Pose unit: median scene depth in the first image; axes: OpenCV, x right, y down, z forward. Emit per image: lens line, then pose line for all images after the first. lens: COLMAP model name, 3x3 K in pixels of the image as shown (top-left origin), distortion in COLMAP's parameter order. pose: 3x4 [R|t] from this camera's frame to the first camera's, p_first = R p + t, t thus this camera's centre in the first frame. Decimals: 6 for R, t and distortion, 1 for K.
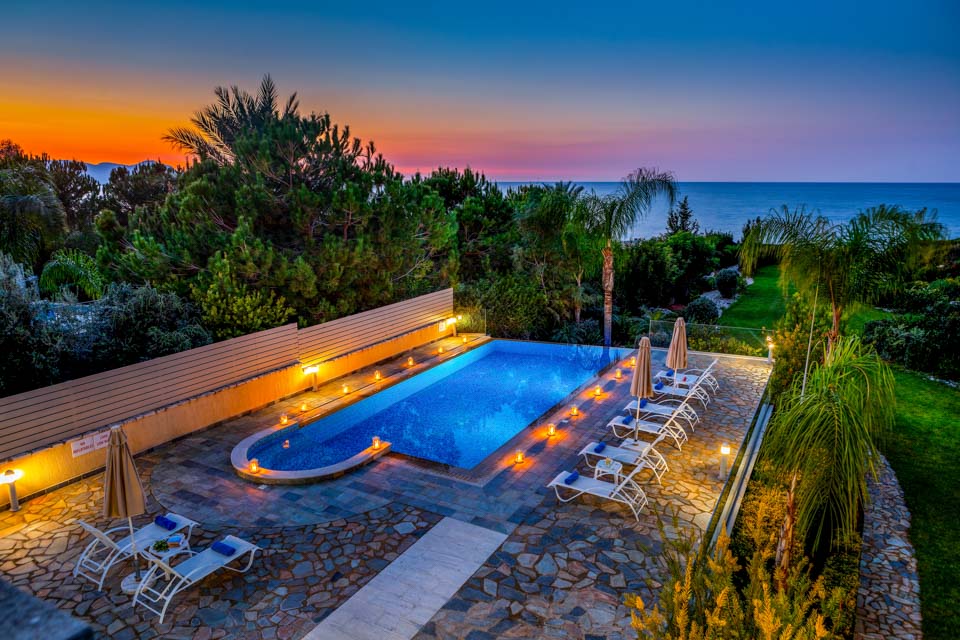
lens RADIAL K [[687.9, 0, 480.0], [0, 687.9, 320.0], [0, 0, 1]] dist [-0.006409, 0.000803]
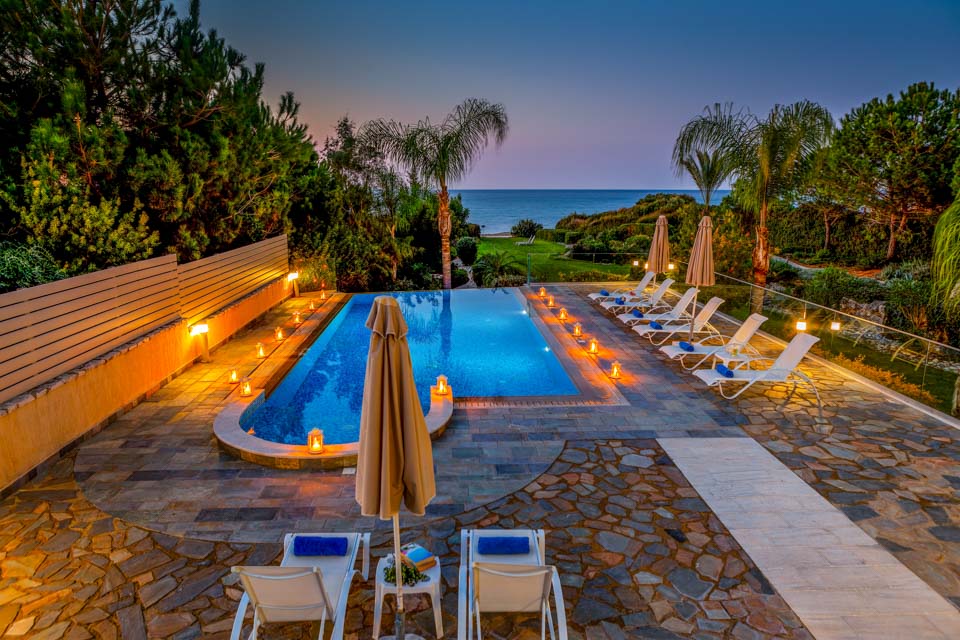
lens RADIAL K [[687.9, 0, 480.0], [0, 687.9, 320.0], [0, 0, 1]] dist [-0.006409, 0.000803]
pose [[0.830690, -0.097221, 0.548181, -0.397299], [0.114681, 0.993399, 0.002398, 0.097189], [-0.544796, 0.060874, 0.836356, 0.341683]]
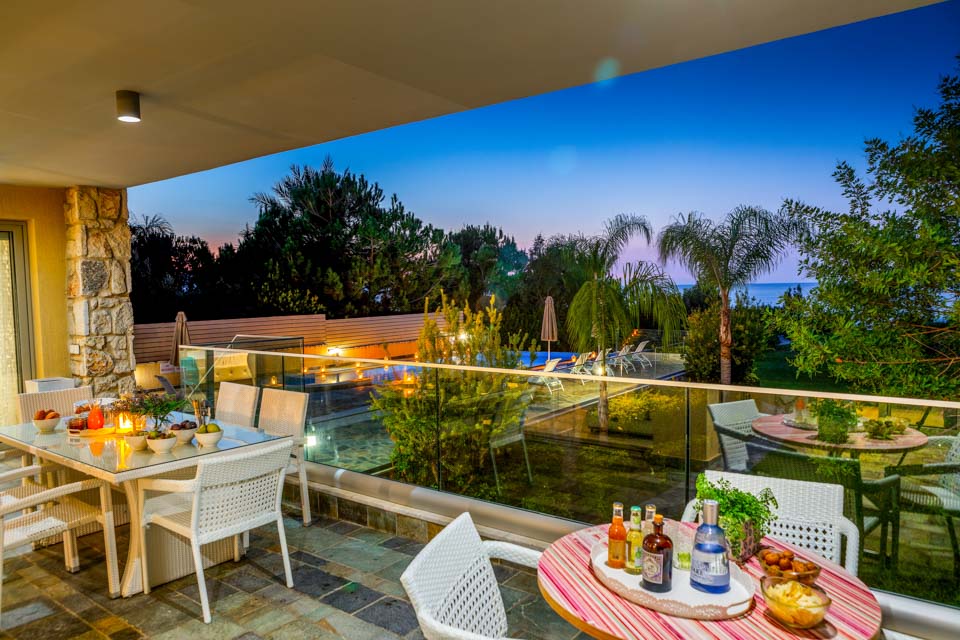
lens RADIAL K [[687.9, 0, 480.0], [0, 687.9, 320.0], [0, 0, 1]] dist [-0.006409, 0.000803]
pose [[0.989507, -0.009384, -0.144179, 0.241809], [-0.012914, 0.988150, -0.152944, 0.227514], [0.143906, 0.153201, 0.977661, -0.297465]]
